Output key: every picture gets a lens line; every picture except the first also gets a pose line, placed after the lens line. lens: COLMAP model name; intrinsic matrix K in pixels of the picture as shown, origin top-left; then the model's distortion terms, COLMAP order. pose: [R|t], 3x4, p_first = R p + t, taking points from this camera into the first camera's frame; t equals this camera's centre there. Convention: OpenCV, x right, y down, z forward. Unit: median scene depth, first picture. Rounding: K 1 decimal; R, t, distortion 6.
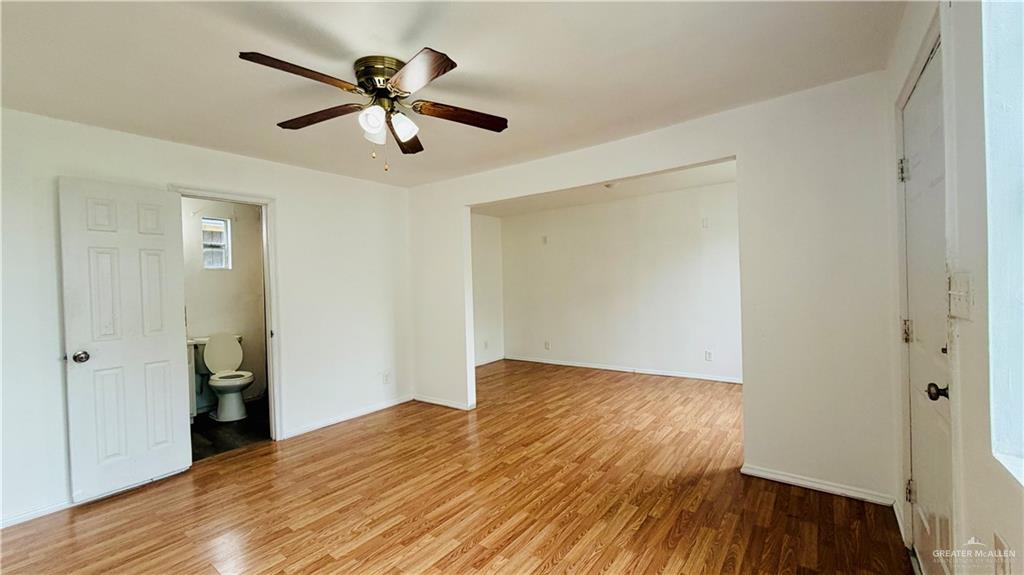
lens RADIAL K [[408.2, 0, 511.4], [0, 408.2, 287.9], [0, 0, 1]] dist [-0.001642, -0.000092]
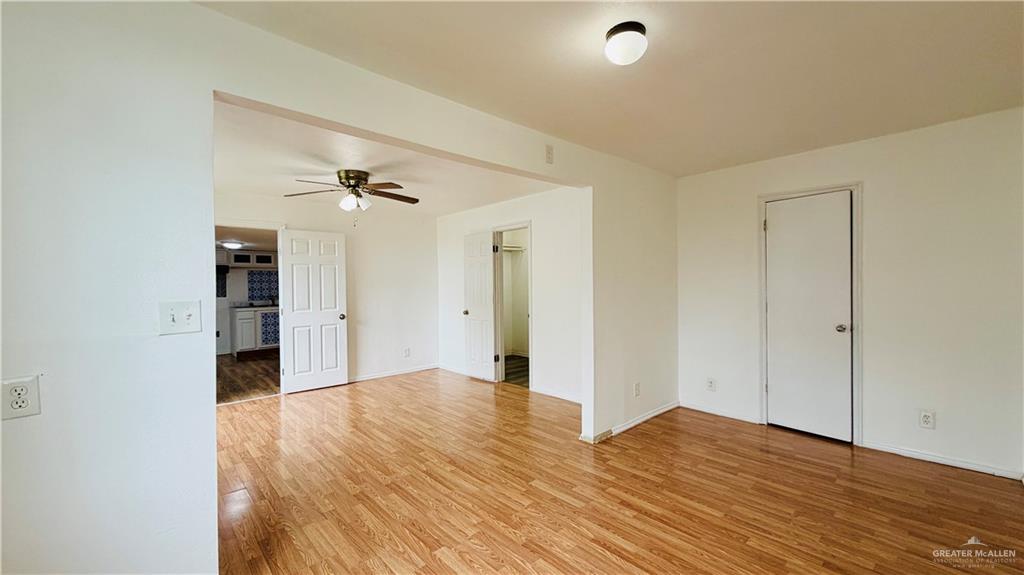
lens RADIAL K [[408.2, 0, 510.5], [0, 408.2, 287.0], [0, 0, 1]] dist [-0.001642, -0.000092]
pose [[-0.171414, 0.039294, -0.984415, 0.937411], [0.006456, 0.999228, 0.038761, -0.046517], [0.985178, 0.000289, -0.171535, 1.334754]]
